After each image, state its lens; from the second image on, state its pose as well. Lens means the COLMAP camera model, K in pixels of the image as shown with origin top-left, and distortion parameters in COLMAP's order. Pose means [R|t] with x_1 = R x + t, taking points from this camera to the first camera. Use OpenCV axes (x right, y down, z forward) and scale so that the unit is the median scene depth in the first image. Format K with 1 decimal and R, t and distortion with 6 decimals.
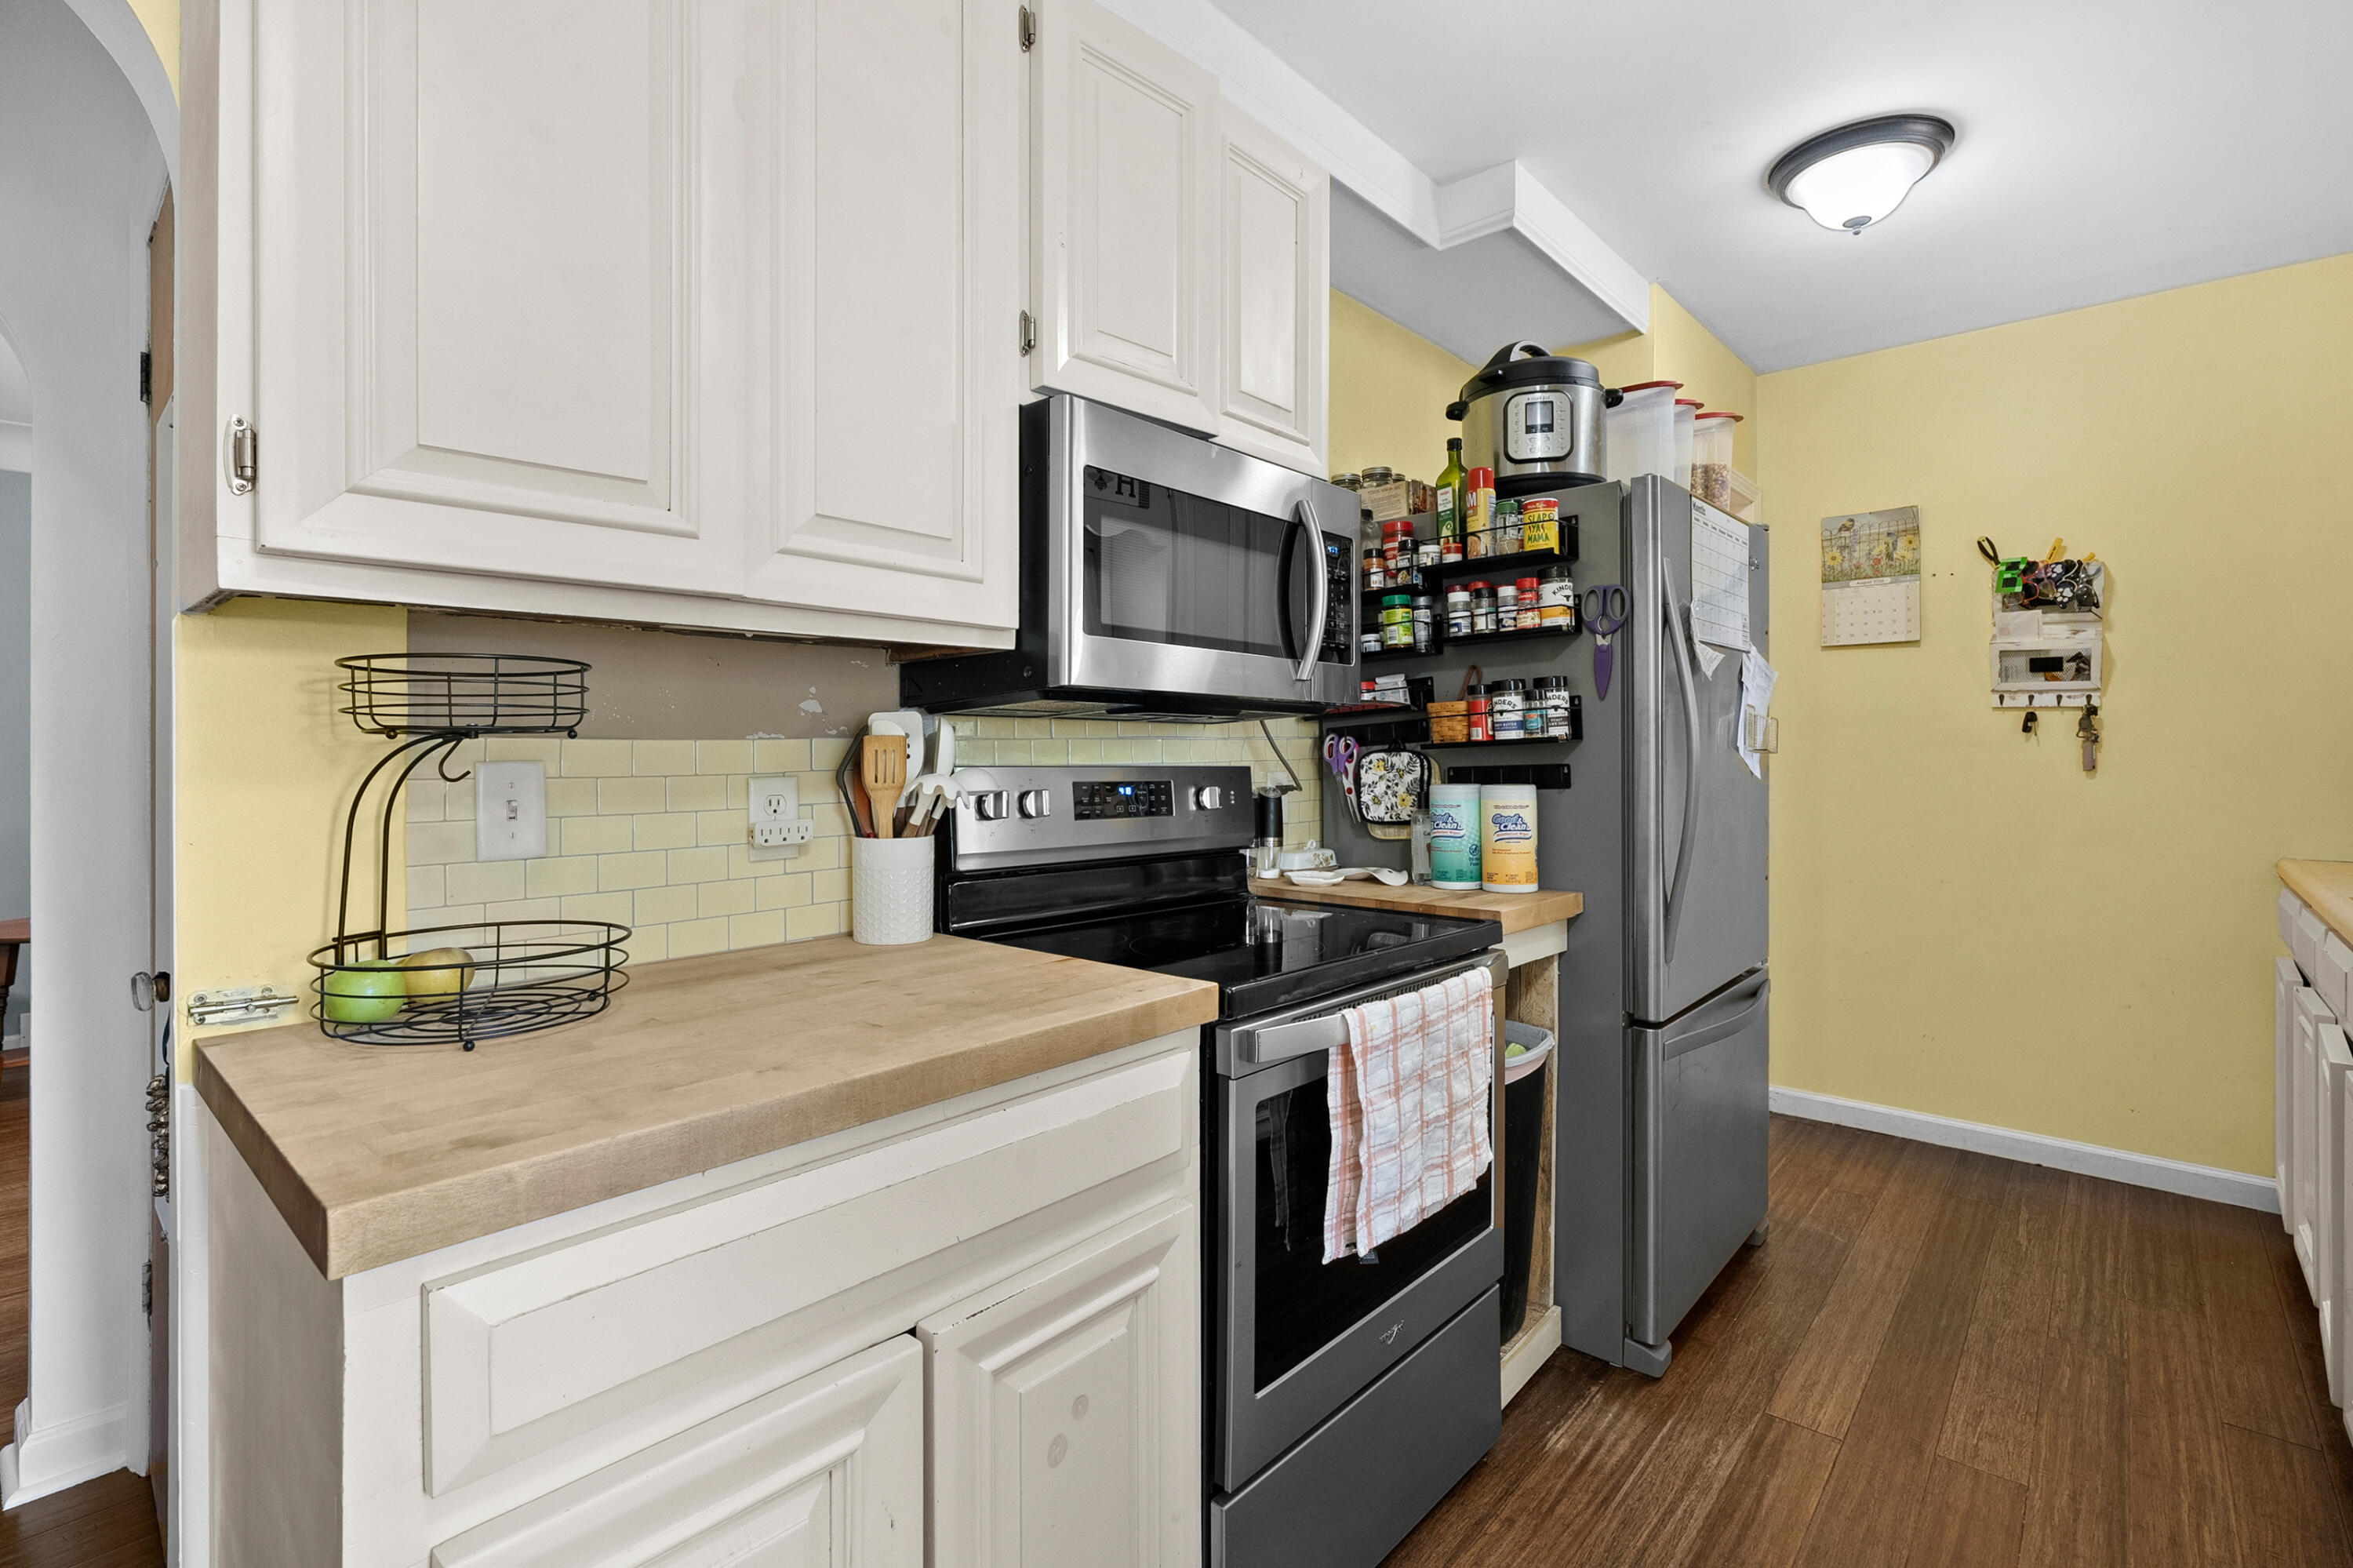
lens RADIAL K [[1063.0, 0, 1179.9], [0, 1063.0, 752.2], [0, 0, 1]] dist [-0.001714, 0.000051]
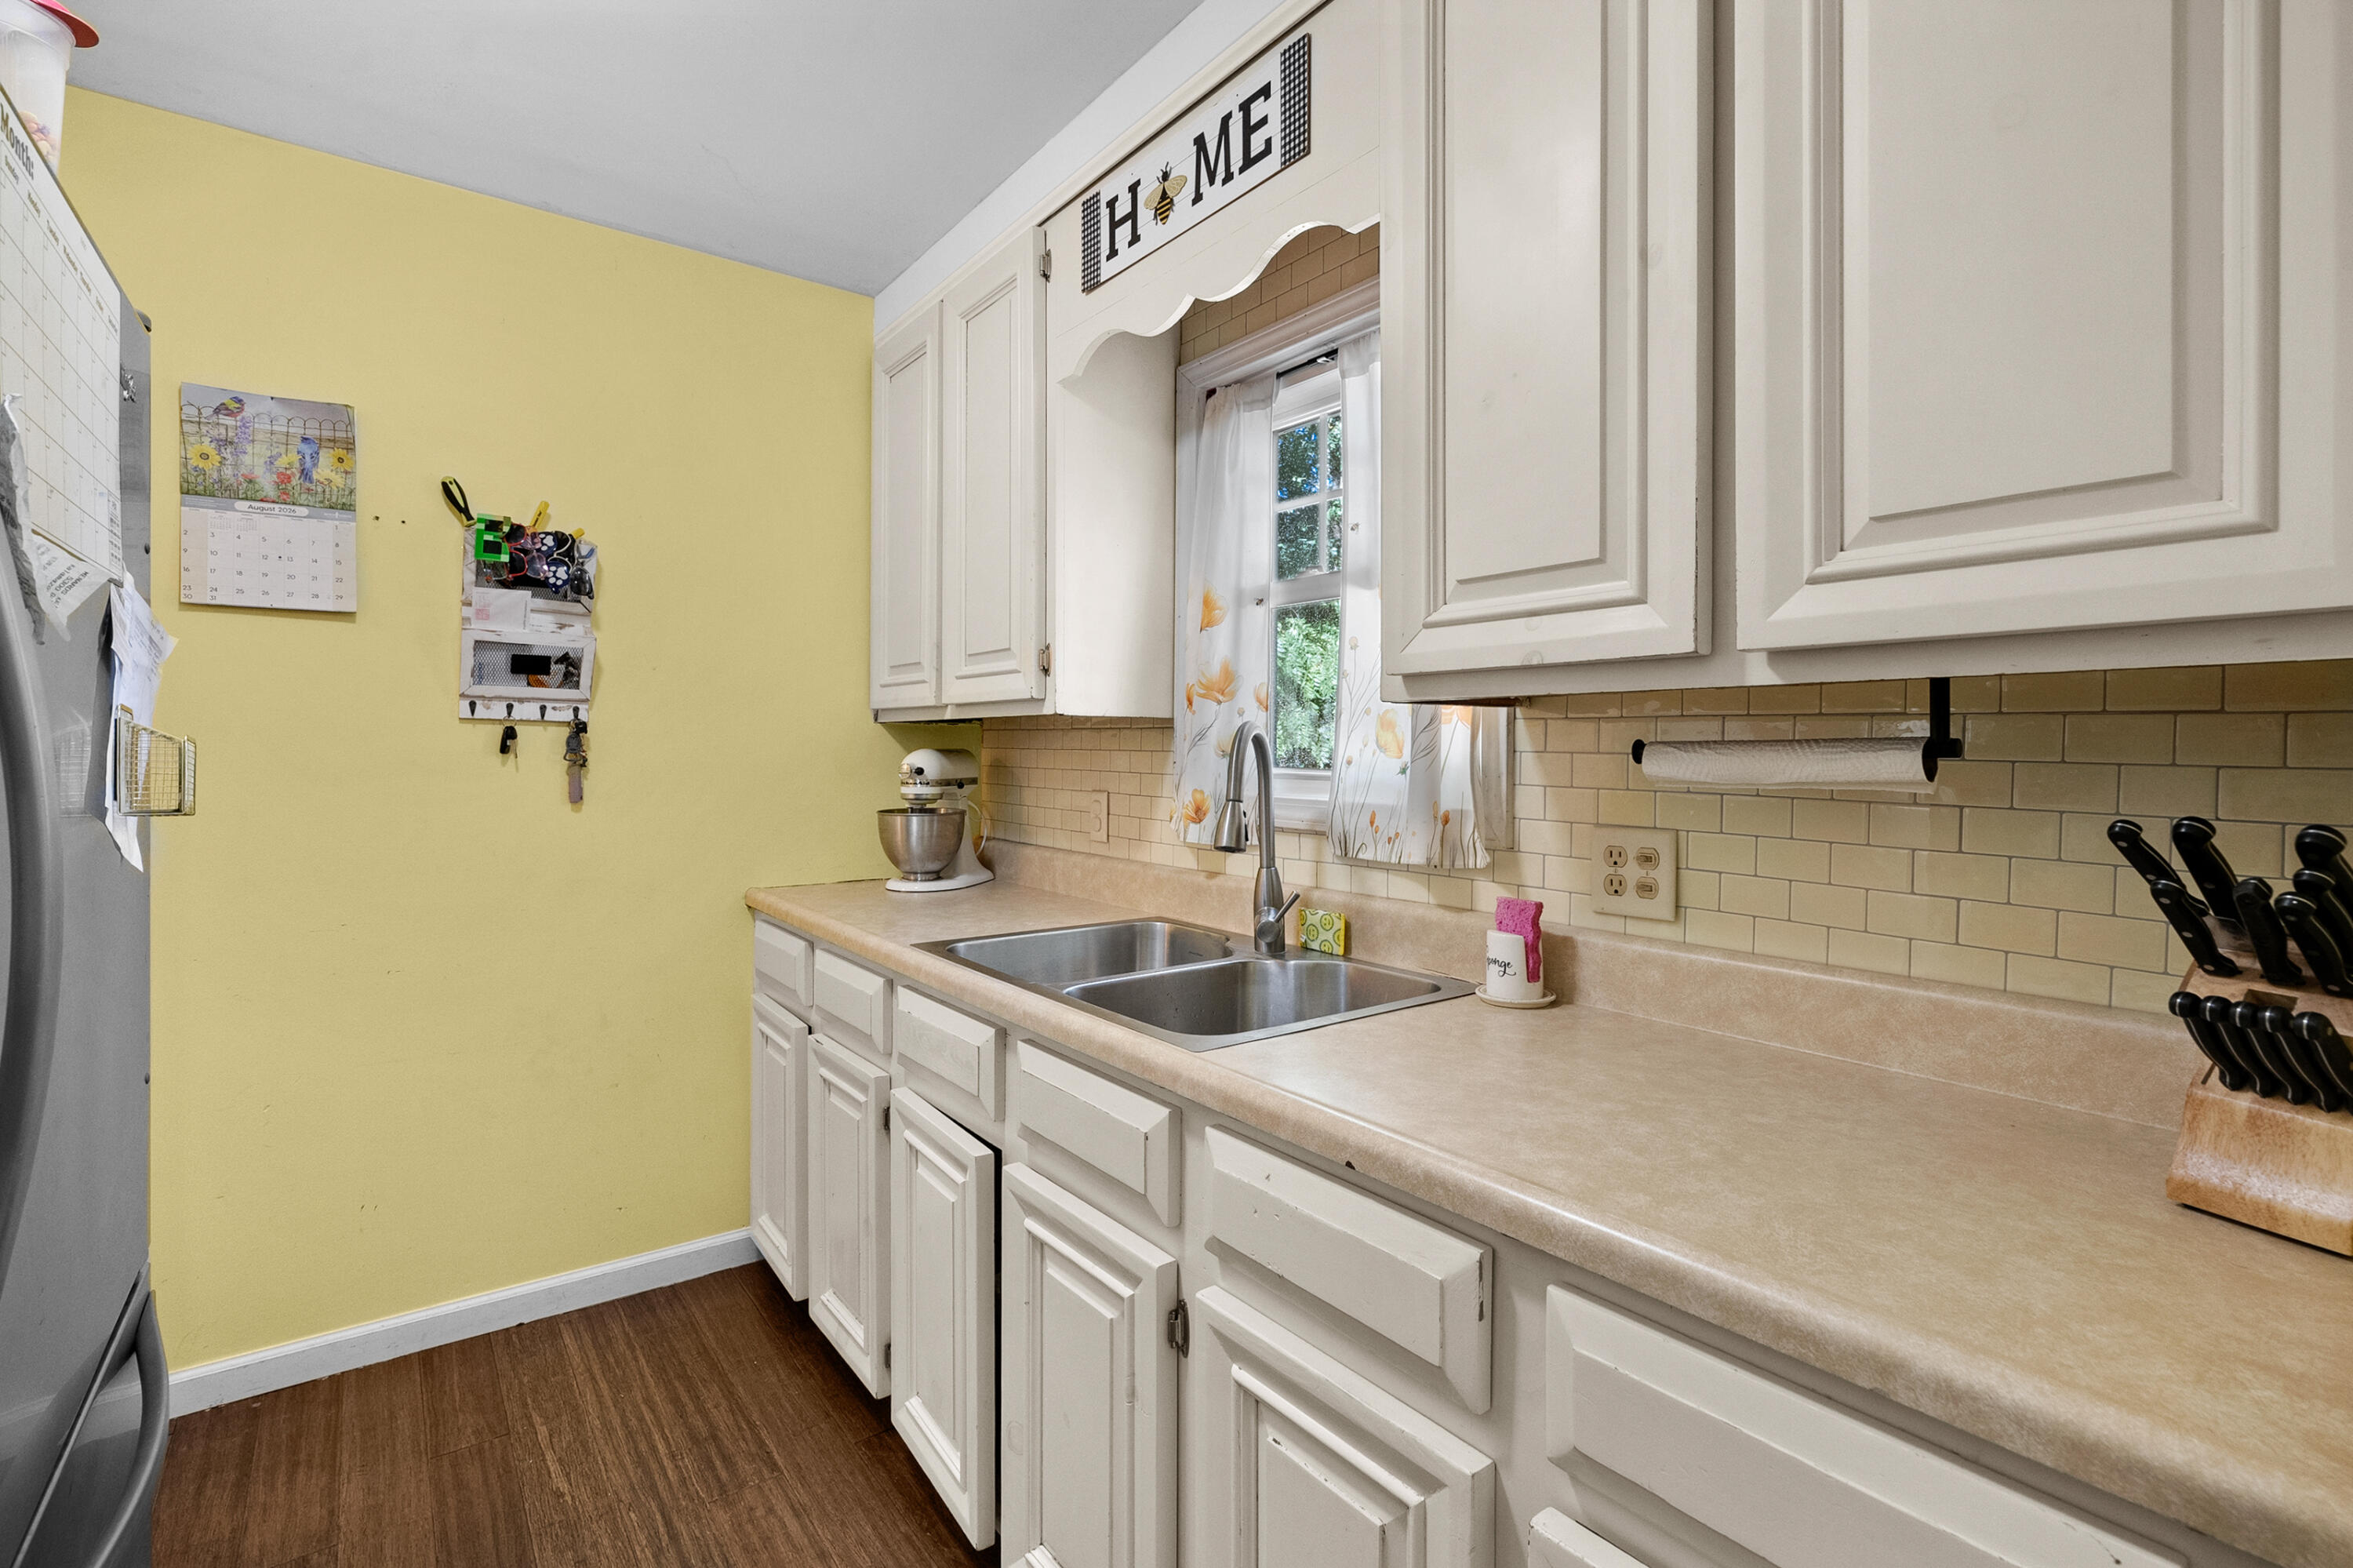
lens RADIAL K [[1078.0, 0, 1178.9], [0, 1078.0, 755.0], [0, 0, 1]] dist [-0.003572, 0.000217]
pose [[0.203451, -0.004604, 0.979074, 0.156916], [-0.000567, 0.999988, 0.004821, -0.022019], [-0.979085, -0.001536, 0.203446, 0.390147]]
